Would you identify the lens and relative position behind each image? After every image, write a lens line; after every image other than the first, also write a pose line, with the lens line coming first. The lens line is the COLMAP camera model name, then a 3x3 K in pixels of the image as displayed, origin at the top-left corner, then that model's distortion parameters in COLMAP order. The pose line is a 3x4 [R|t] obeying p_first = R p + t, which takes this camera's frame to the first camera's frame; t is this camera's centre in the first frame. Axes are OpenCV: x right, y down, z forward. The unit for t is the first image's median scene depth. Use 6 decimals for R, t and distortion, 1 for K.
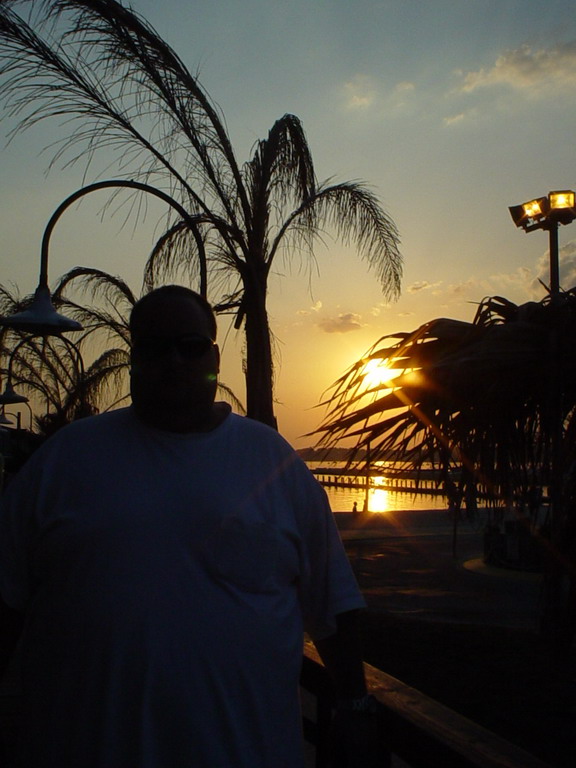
lens RADIAL K [[997.3, 0, 301.2], [0, 997.3, 363.0], [0, 0, 1]] dist [-0.124646, 0.216042]
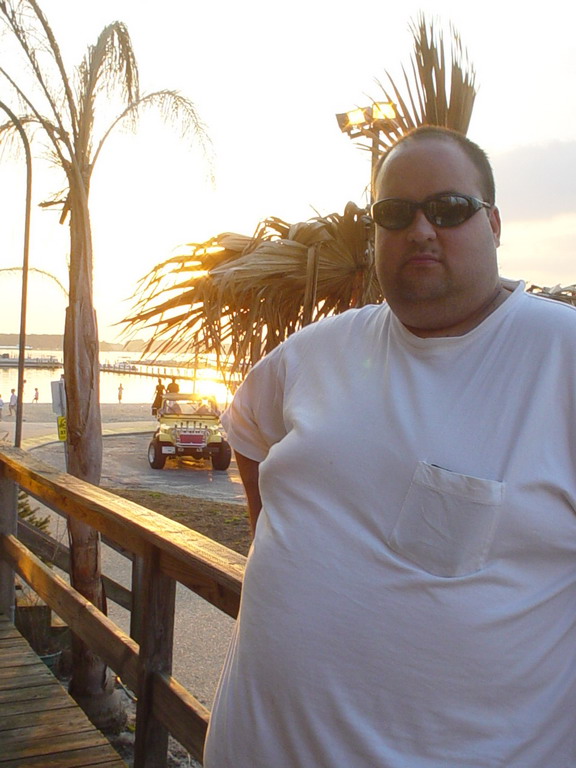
lens RADIAL K [[997.3, 0, 301.2], [0, 997.3, 363.0], [0, 0, 1]] dist [-0.124646, 0.216042]
pose [[0.985344, 0.024559, 0.168801, 0.014020], [-0.042426, 0.993769, 0.103069, -0.007187], [-0.165218, -0.108720, 0.980246, -0.099898]]
